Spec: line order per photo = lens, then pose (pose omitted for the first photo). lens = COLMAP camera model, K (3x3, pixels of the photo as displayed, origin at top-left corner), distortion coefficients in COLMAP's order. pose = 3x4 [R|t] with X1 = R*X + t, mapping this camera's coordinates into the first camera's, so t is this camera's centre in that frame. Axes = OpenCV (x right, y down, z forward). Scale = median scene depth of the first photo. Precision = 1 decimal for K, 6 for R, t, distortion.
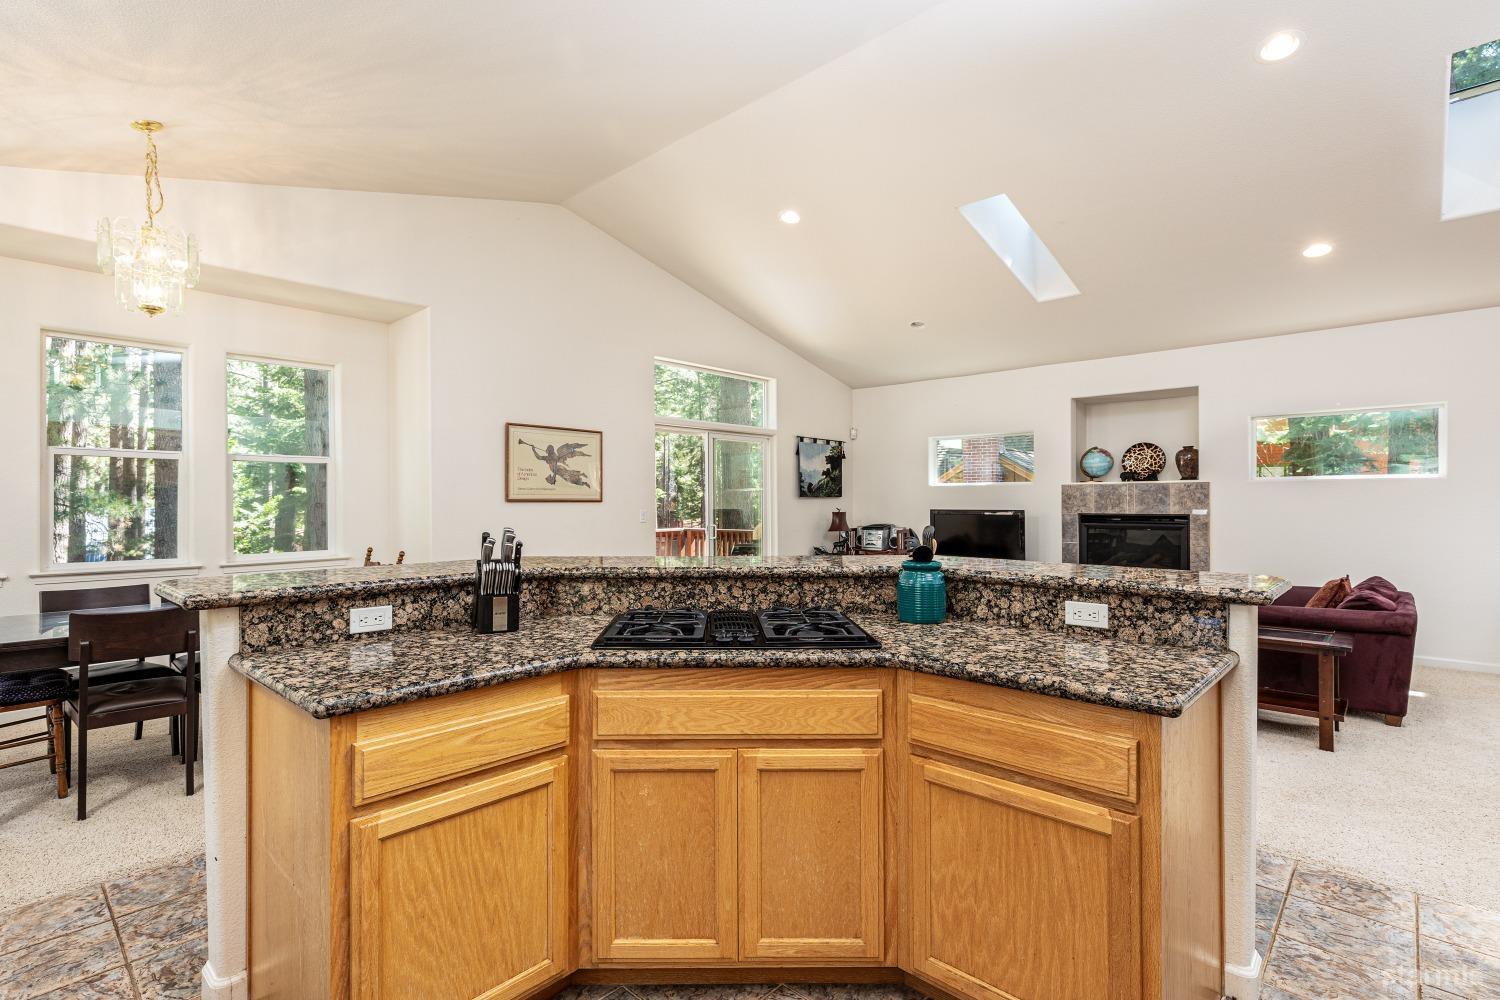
lens RADIAL K [[690.1, 0, 730.4], [0, 690.1, 513.8], [0, 0, 1]] dist [-0.003715, -0.000808]
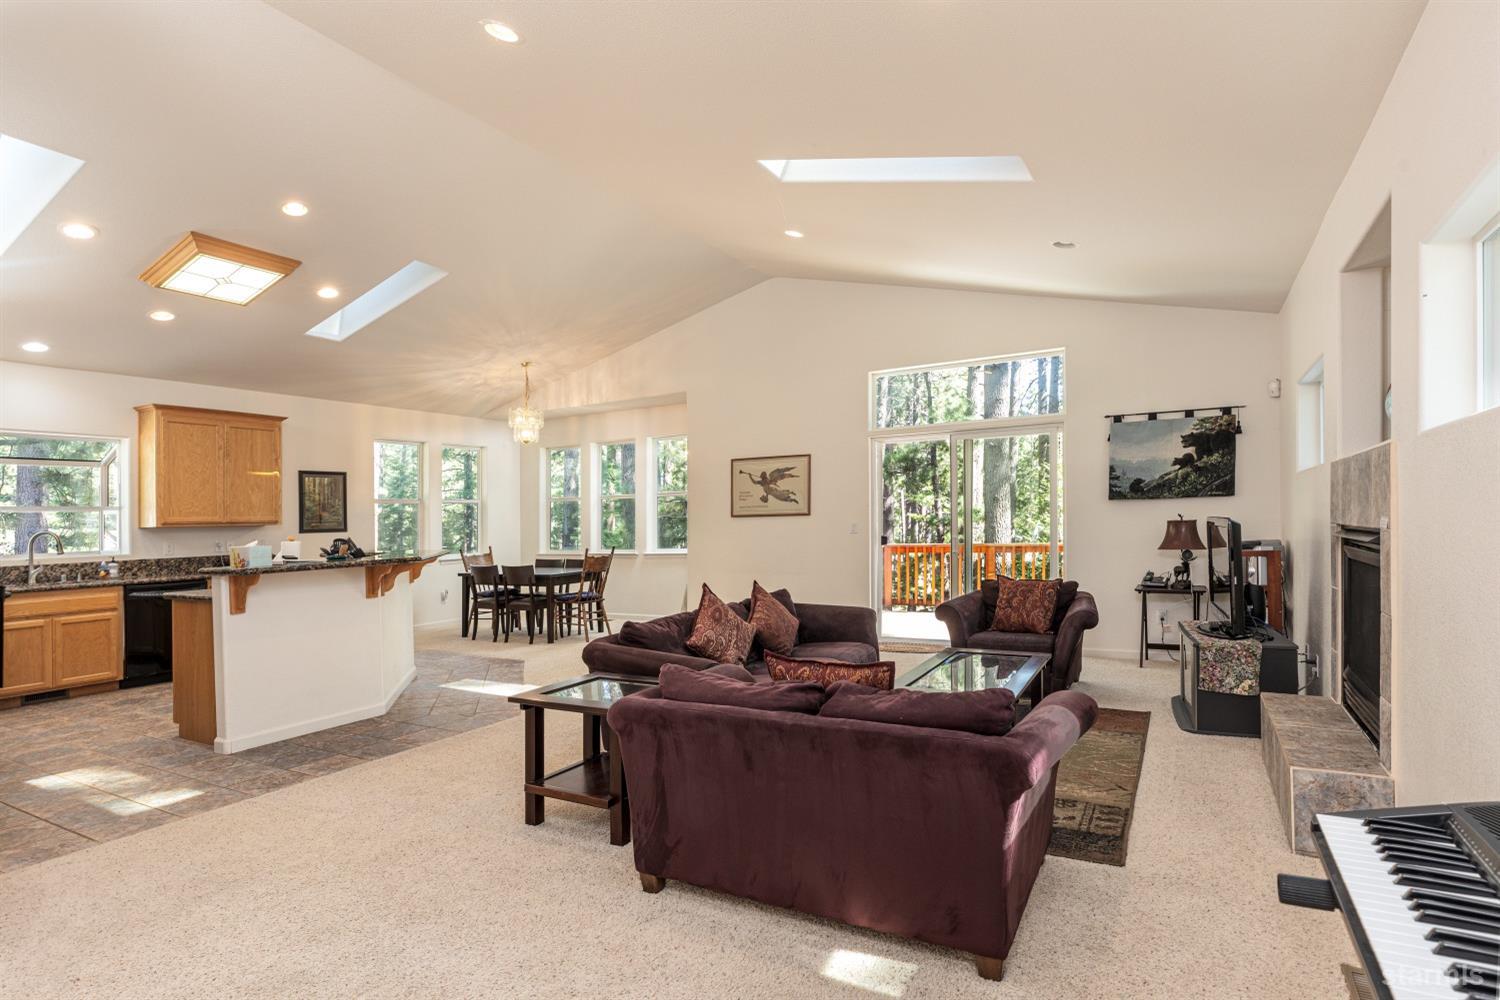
lens RADIAL K [[770.0, 0, 753.2], [0, 770.0, 504.6], [0, 0, 1]] dist [0.003742, 0.000301]
pose [[0.265322, -0.023093, -0.963883, 0.883839], [0.010392, 0.999724, -0.021091, -0.007508], [0.964104, -0.004421, 0.265489, 0.486515]]
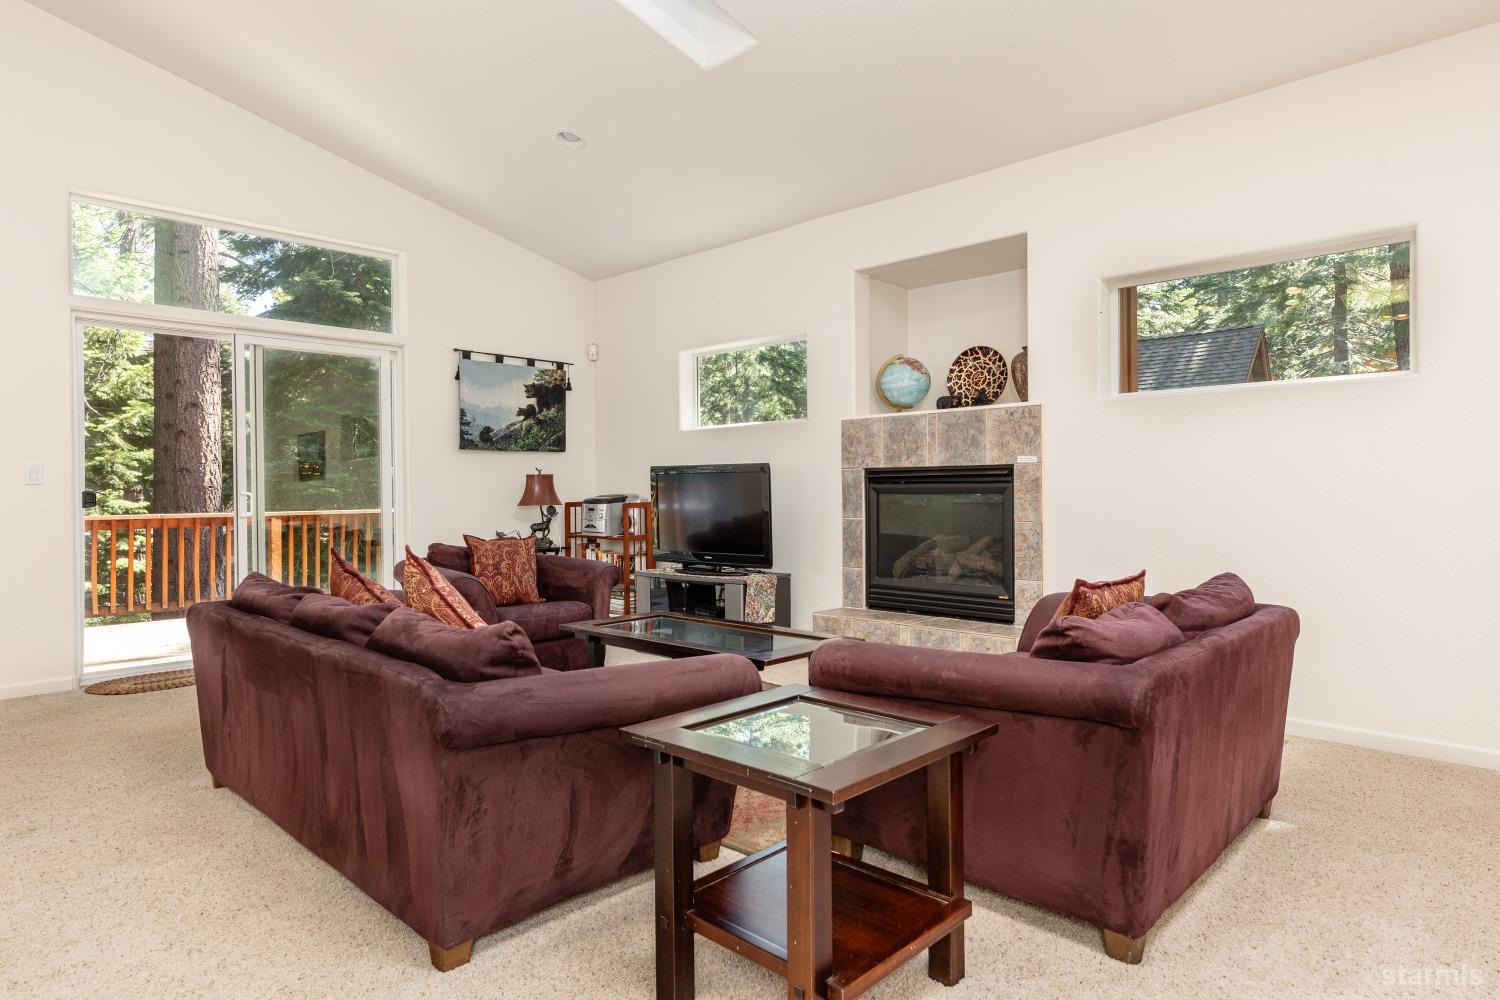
lens RADIAL K [[862.3, 0, 757.9], [0, 862.3, 492.9], [0, 0, 1]] dist [0.006270, 0.001009]
pose [[0.999927, -0.005874, 0.010601, 0.402479], [0.005987, 0.999925, -0.010640, 0.026669], [-0.010538, 0.010703, 0.999887, 0.273131]]
